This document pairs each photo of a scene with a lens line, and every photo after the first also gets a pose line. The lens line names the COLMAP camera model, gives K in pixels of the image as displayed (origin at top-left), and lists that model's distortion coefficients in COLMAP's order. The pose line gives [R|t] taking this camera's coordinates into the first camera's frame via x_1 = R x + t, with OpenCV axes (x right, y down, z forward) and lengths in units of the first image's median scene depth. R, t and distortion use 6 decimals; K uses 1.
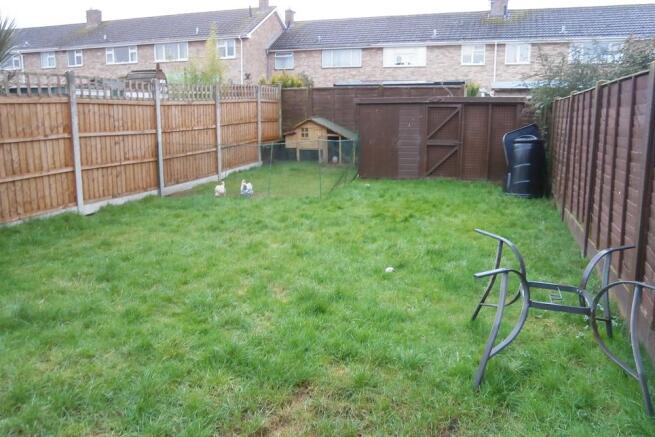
lens RADIAL K [[533.6, 0, 321.9], [0, 533.6, 219.5], [0, 0, 1]] dist [-0.012195, 0.015167]
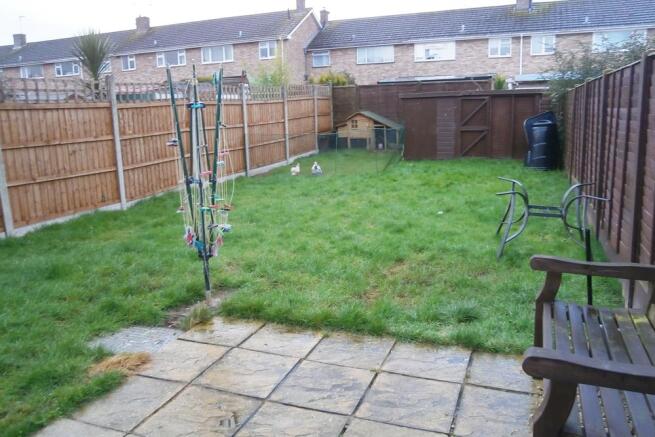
lens RADIAL K [[533.6, 0, 333.7], [0, 533.6, 216.3], [0, 0, 1]] dist [-0.012195, 0.015167]
pose [[0.999164, -0.022335, -0.034235, -0.054013], [0.022504, 0.999736, 0.004546, 0.042477], [0.034124, -0.005313, 0.999403, -0.219680]]
